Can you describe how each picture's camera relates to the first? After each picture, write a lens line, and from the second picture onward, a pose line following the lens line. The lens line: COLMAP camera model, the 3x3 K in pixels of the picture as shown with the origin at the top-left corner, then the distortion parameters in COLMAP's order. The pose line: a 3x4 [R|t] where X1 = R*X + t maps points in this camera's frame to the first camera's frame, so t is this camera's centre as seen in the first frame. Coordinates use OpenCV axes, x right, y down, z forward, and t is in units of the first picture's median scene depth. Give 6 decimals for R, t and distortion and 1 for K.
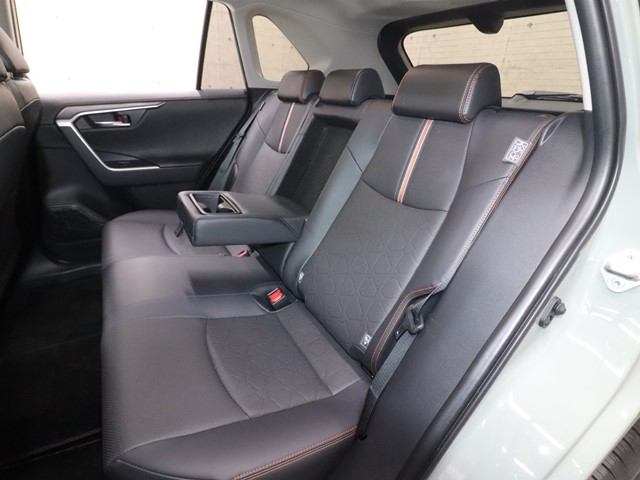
lens RADIAL K [[343.9, 0, 320.0], [0, 343.9, 240.0], [0, 0, 1]] dist [-0.003924, -0.001862]
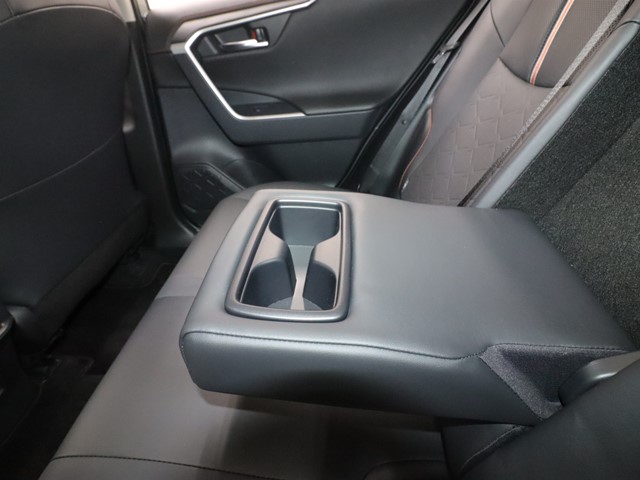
lens RADIAL K [[343.9, 0, 320.0], [0, 343.9, 240.0], [0, 0, 1]] dist [-0.003924, -0.001862]
pose [[0.827517, 0.206427, -0.522115, -0.073801], [-0.103440, 0.970092, 0.219596, -0.135163], [0.551829, -0.127712, 0.824120, 0.489786]]
